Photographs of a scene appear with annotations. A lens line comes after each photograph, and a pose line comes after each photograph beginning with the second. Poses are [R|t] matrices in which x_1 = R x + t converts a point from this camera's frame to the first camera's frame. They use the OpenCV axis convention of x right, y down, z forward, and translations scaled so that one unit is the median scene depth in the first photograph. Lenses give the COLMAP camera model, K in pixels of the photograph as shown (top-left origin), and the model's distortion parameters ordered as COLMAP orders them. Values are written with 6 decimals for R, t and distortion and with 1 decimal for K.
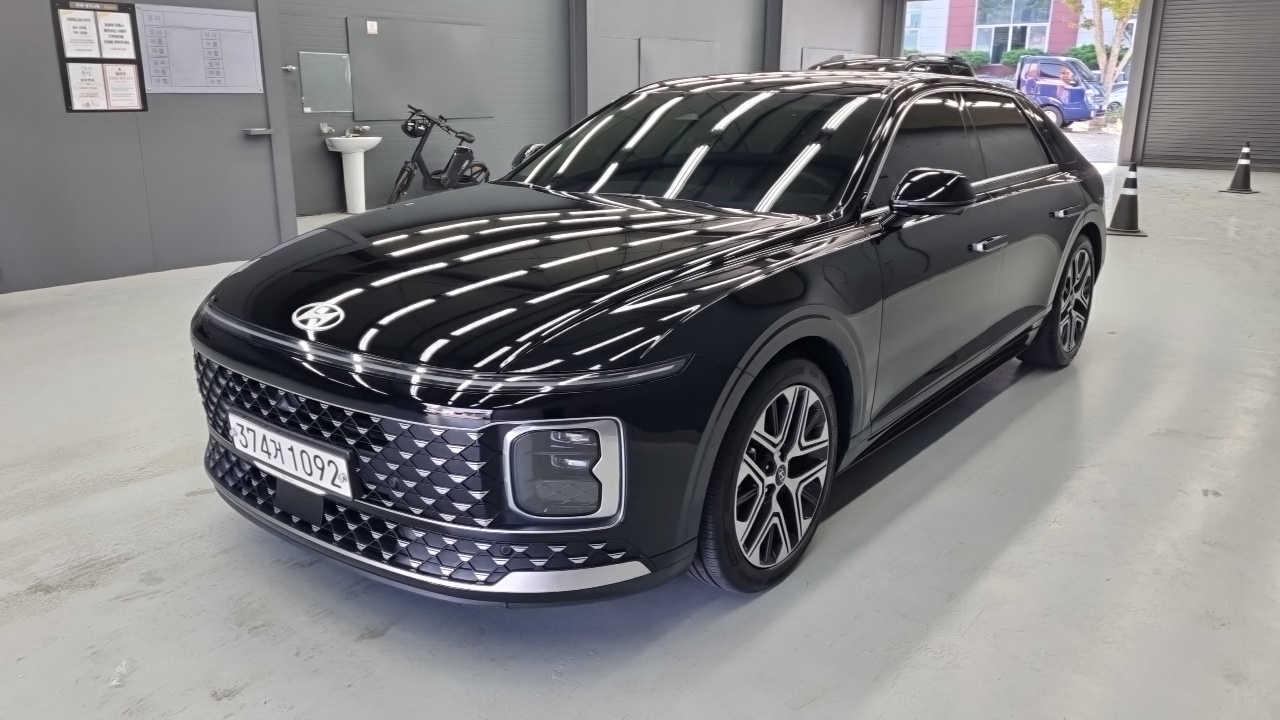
lens RADIAL K [[922.8, 0, 618.8], [0, 922.8, 364.5], [0, 0, 1]] dist [0.012334, -0.000546]
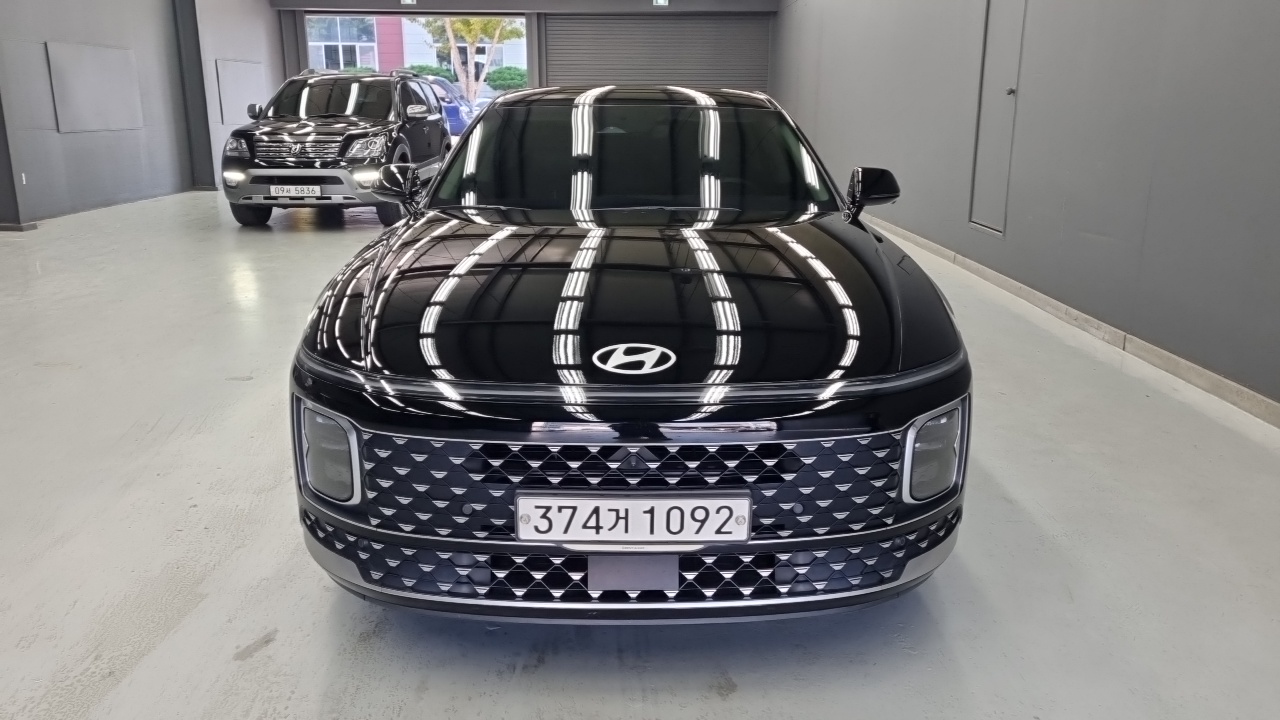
lens RADIAL K [[947.7, 0, 640.0], [0, 947.7, 360.0], [0, 0, 1]] dist [0.000819, -0.001736]
pose [[0.780712, -0.161692, 0.603609, -0.893668], [0.177973, 0.983473, 0.033258, -0.082271], [-0.599011, 0.081461, 0.796587, 0.280054]]
